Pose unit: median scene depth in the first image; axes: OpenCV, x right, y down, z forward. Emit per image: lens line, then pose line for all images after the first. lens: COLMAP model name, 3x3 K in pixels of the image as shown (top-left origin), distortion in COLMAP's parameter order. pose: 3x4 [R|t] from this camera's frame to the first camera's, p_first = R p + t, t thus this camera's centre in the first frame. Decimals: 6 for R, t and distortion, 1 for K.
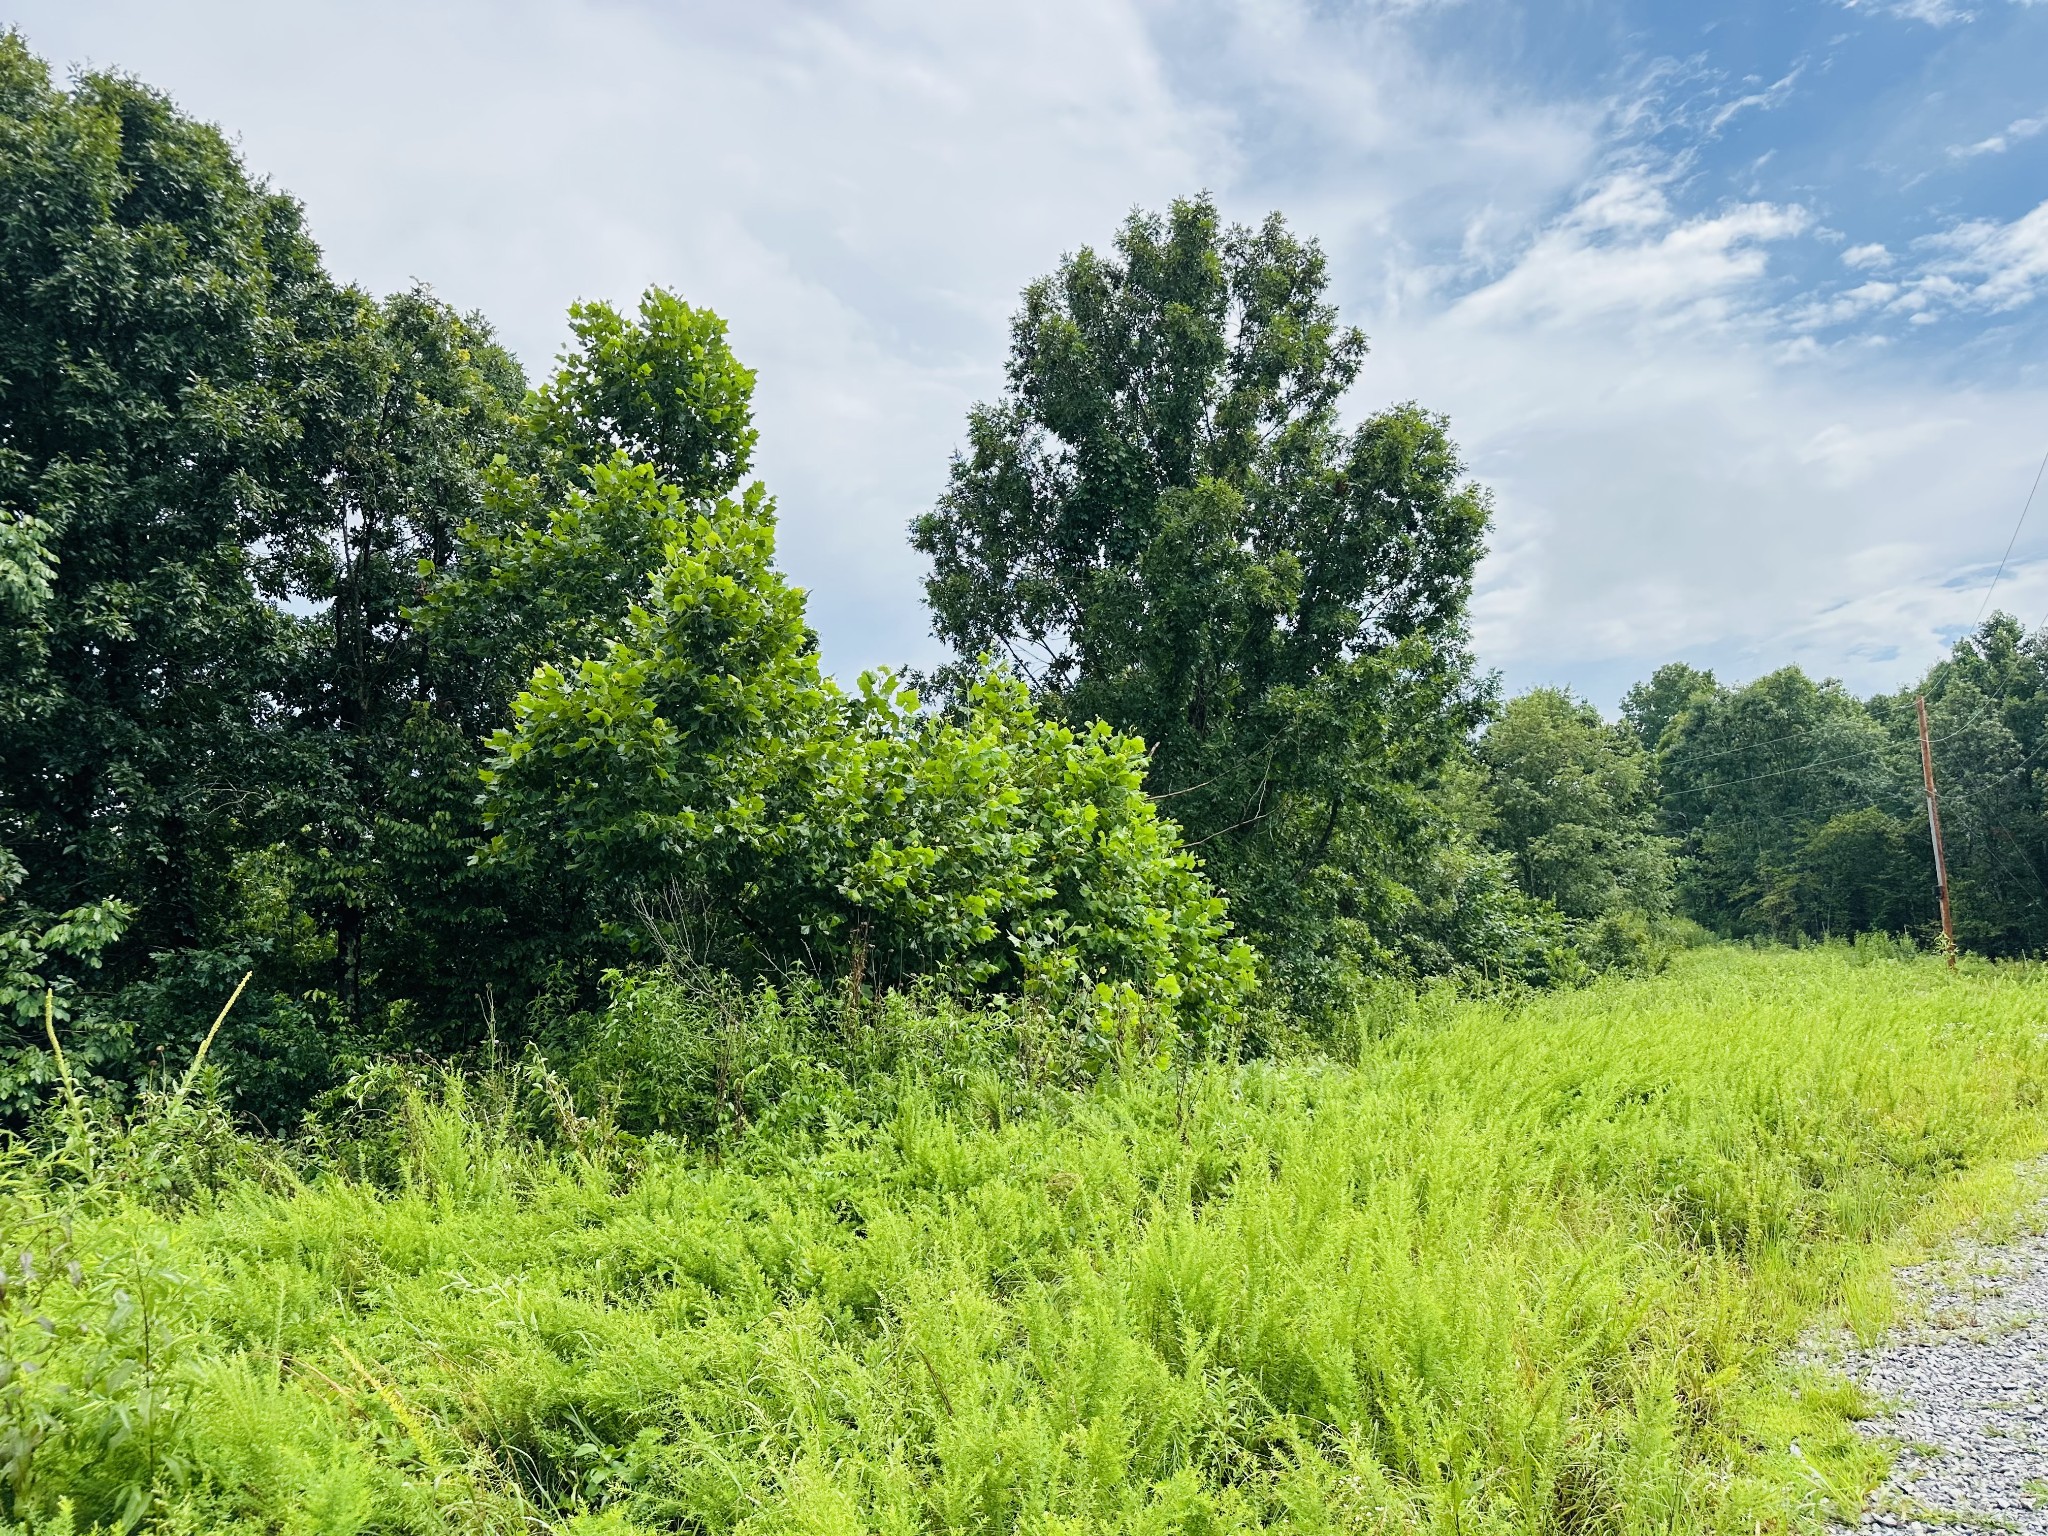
lens RADIAL K [[1523.4, 0, 963.0], [0, 1523.4, 768.7], [0, 0, 1]] dist [0.009329, -0.001071]
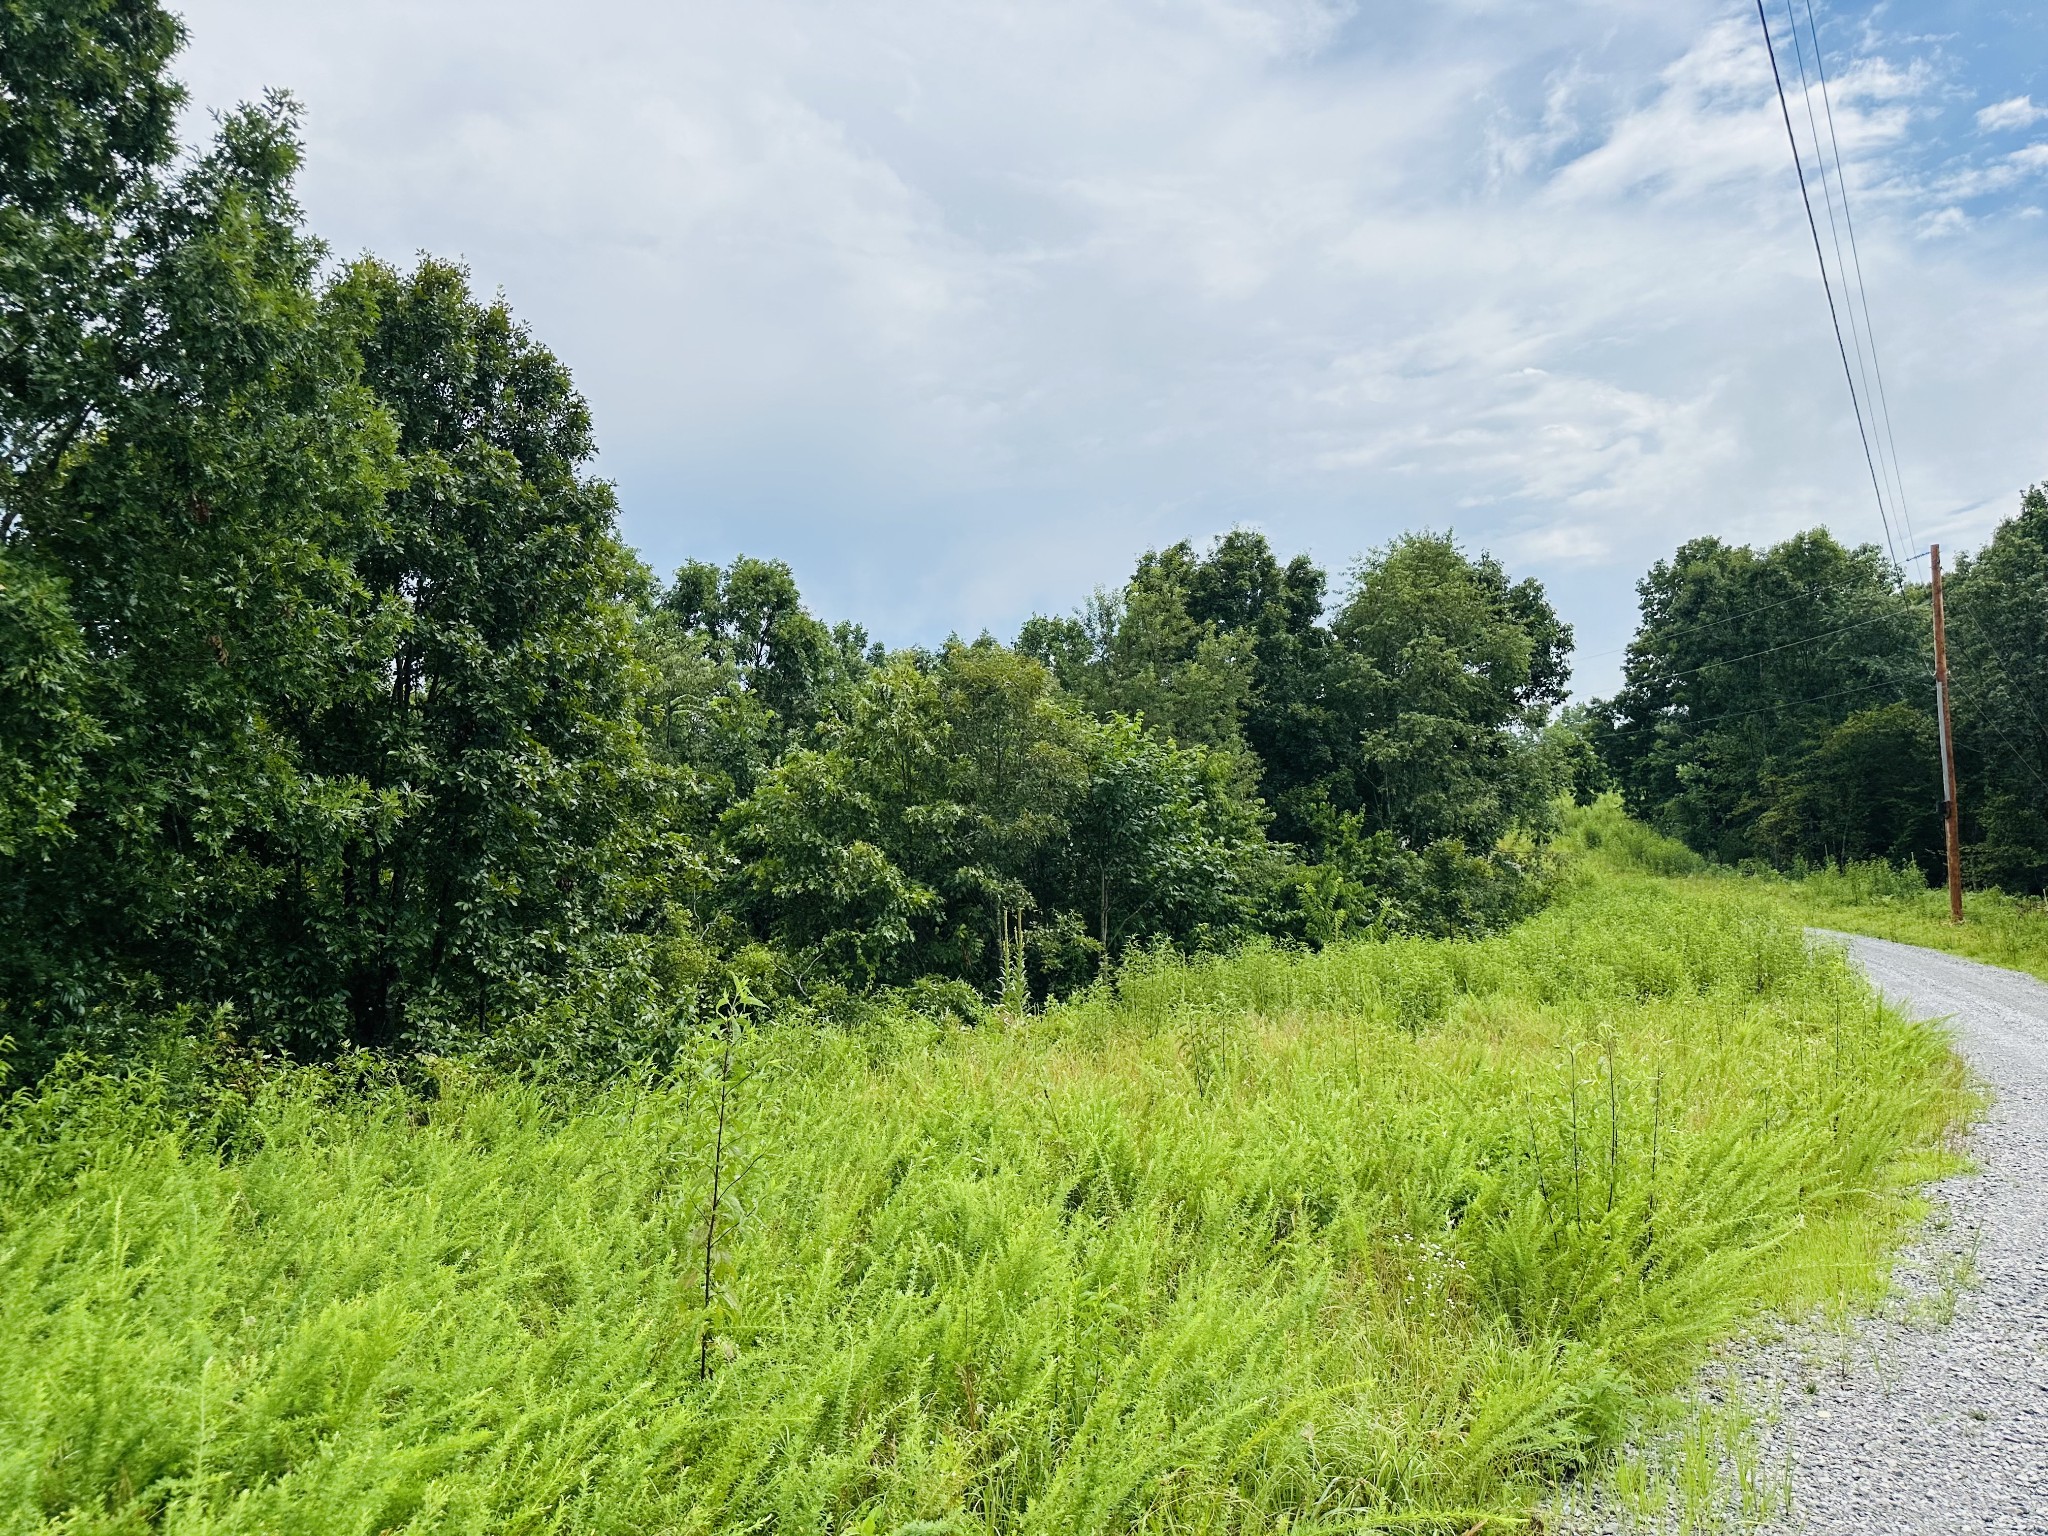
lens RADIAL K [[1485.0, 0, 1024.0], [0, 1485.0, 768.0], [0, 0, 1]] dist [0.002008, 0.043633]
pose [[0.998634, 0.008085, -0.051622, 0.166068], [-0.004952, 0.998155, 0.060521, 0.013675], [0.052016, -0.060182, 0.996831, 0.183817]]
